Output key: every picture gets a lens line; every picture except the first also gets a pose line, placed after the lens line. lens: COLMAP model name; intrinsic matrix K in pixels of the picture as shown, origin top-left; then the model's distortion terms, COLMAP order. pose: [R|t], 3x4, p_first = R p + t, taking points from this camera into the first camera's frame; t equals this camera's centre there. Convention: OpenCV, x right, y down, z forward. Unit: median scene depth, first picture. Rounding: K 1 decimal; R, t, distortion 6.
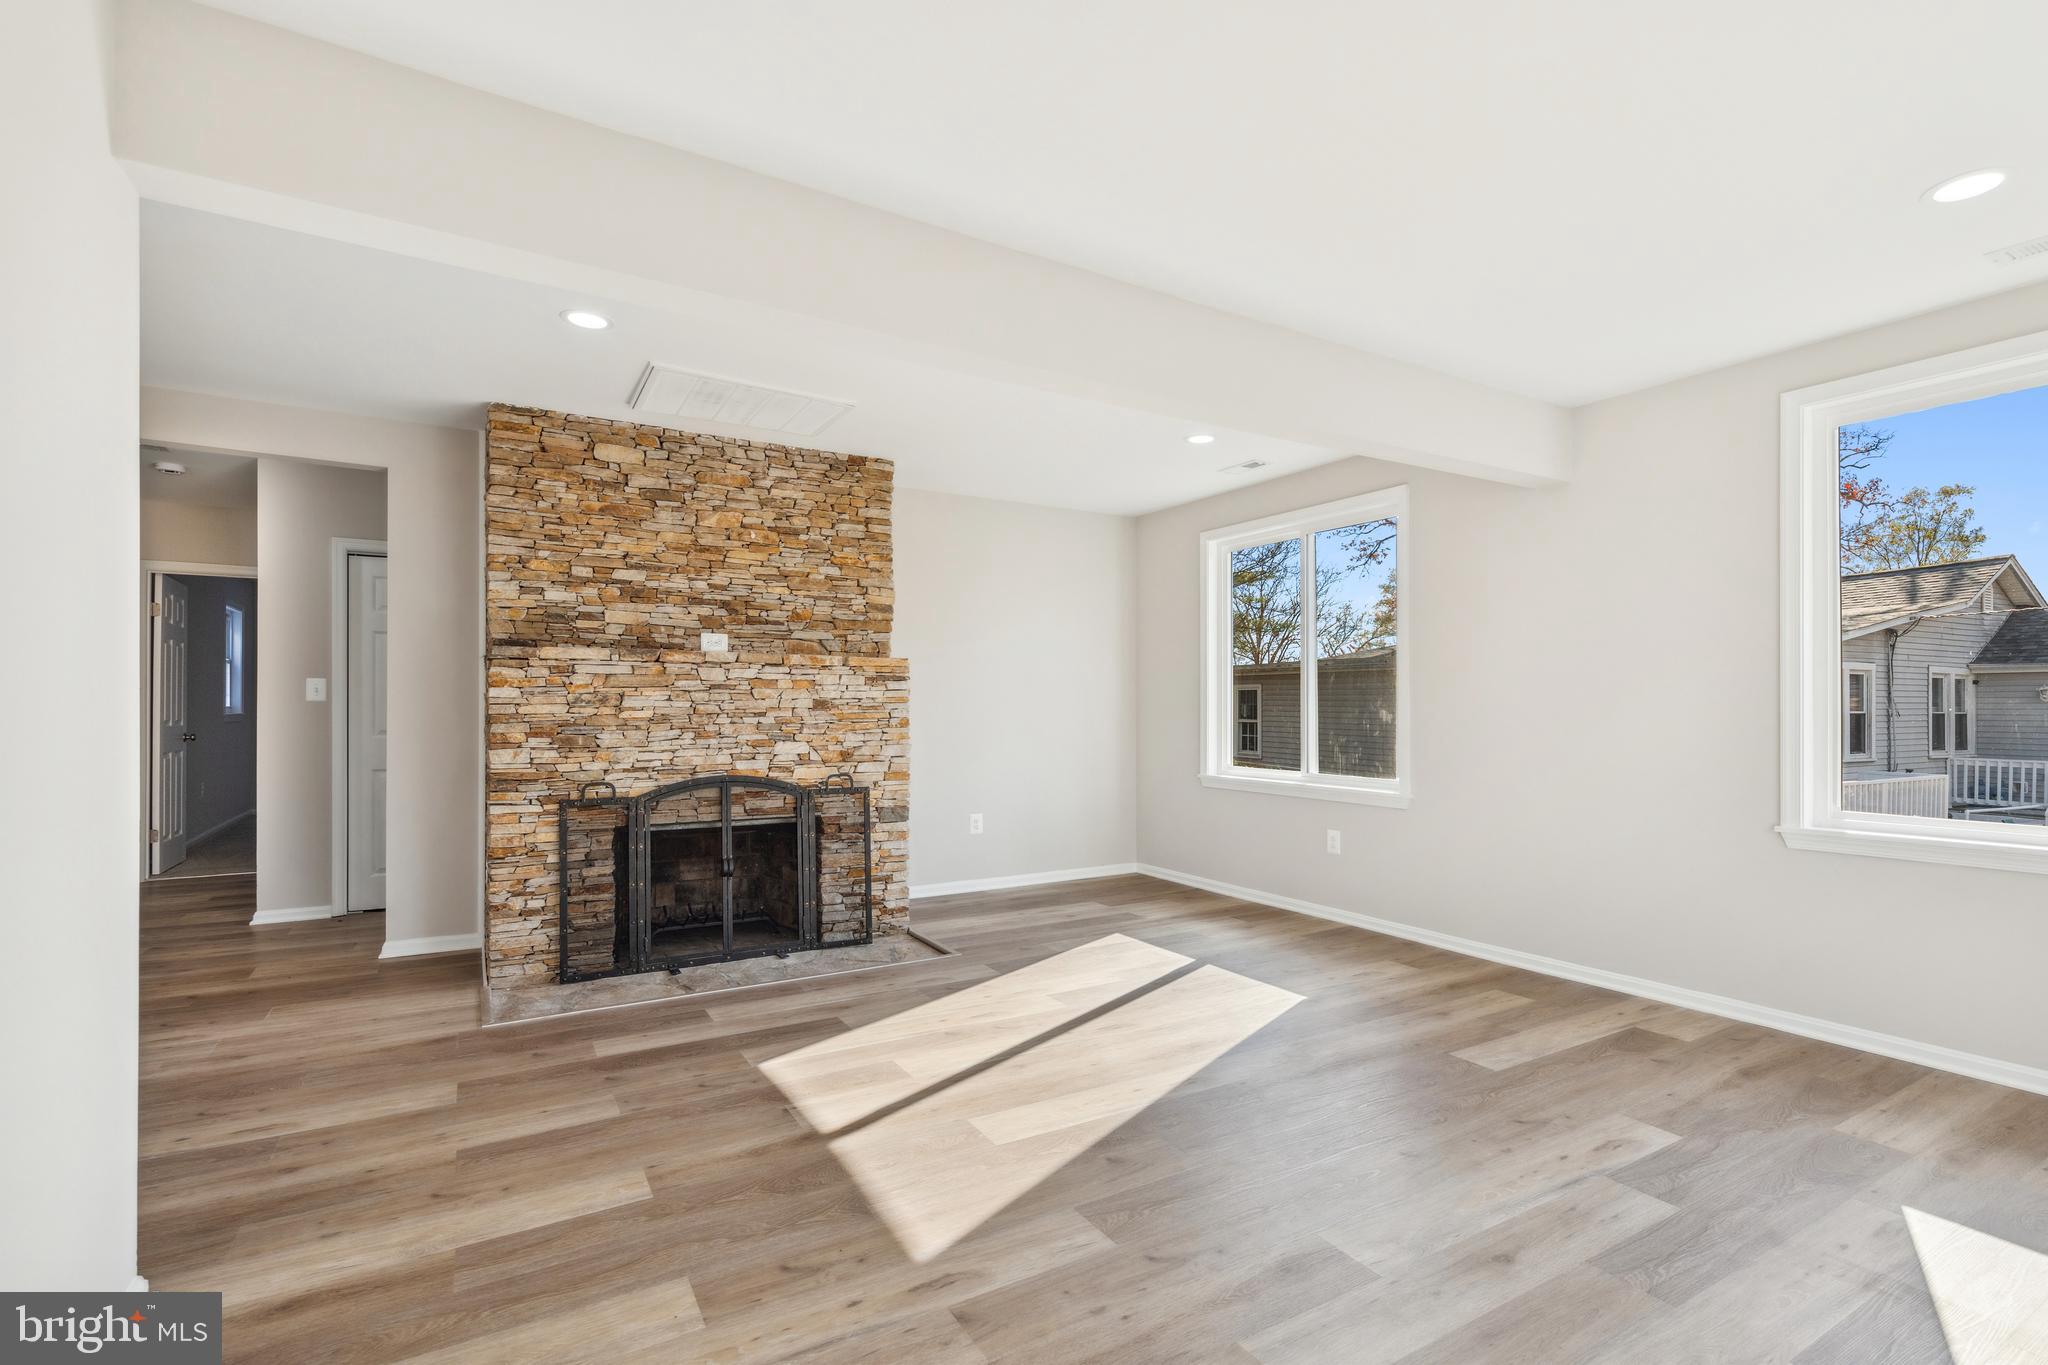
lens RADIAL K [[921.1, 0, 1044.0], [0, 921.1, 712.5], [0, 0, 1]] dist [0.009900, 0.001036]
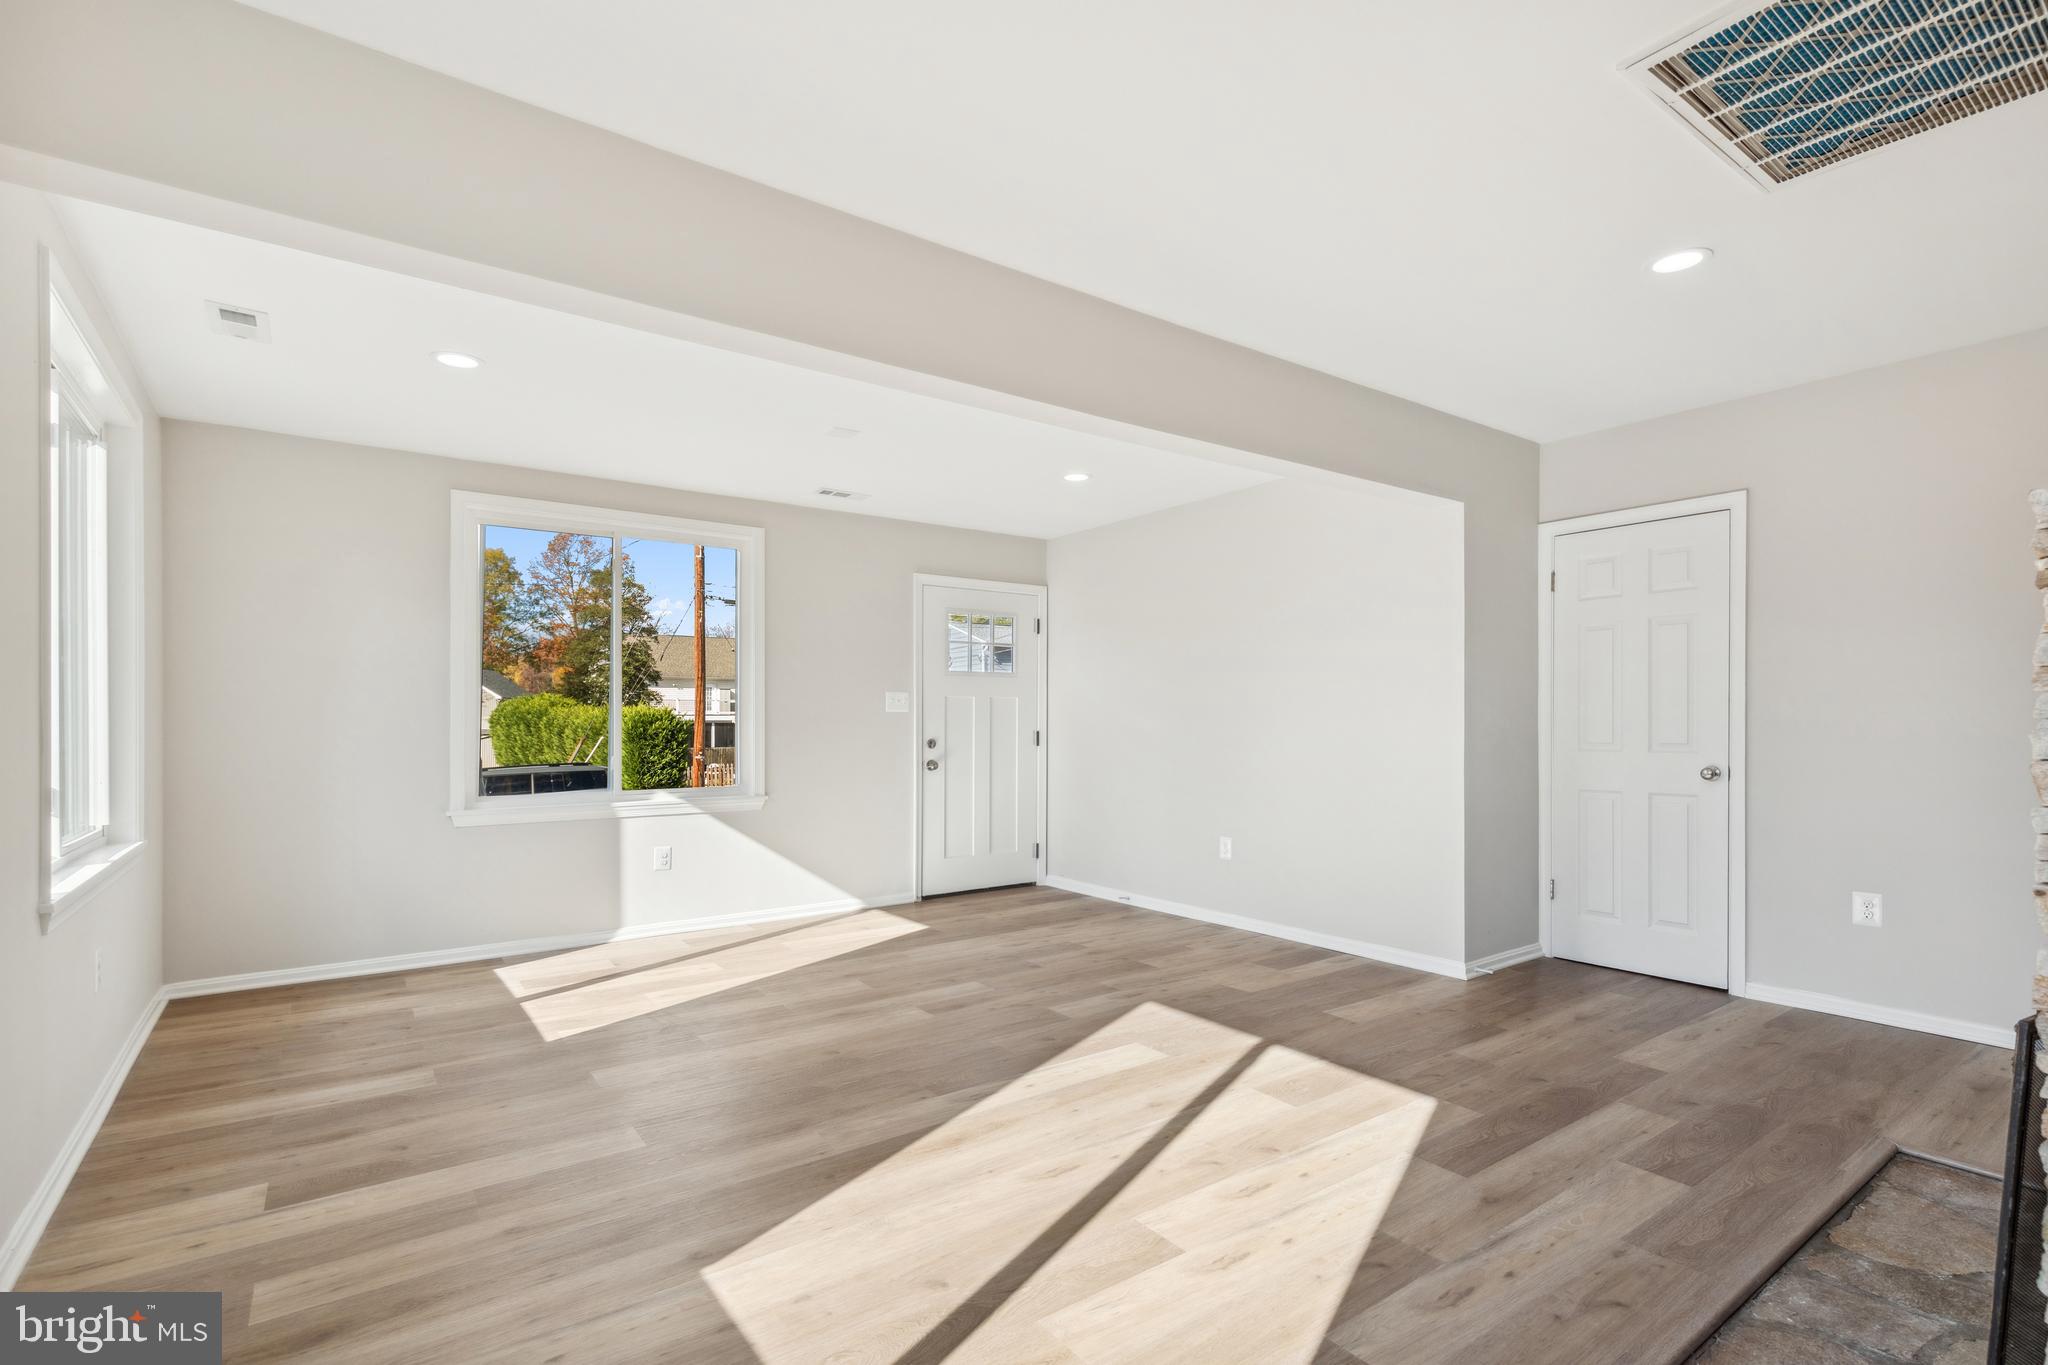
lens RADIAL K [[921.1, 0, 1044.0], [0, 921.1, 712.5], [0, 0, 1]] dist [0.009900, 0.001036]
pose [[-0.996042, 0.000784, -0.088876, 0.180174], [0.000992, 0.999997, -0.002297, -0.012277], [0.088874, -0.002376, -0.996040, 2.056726]]
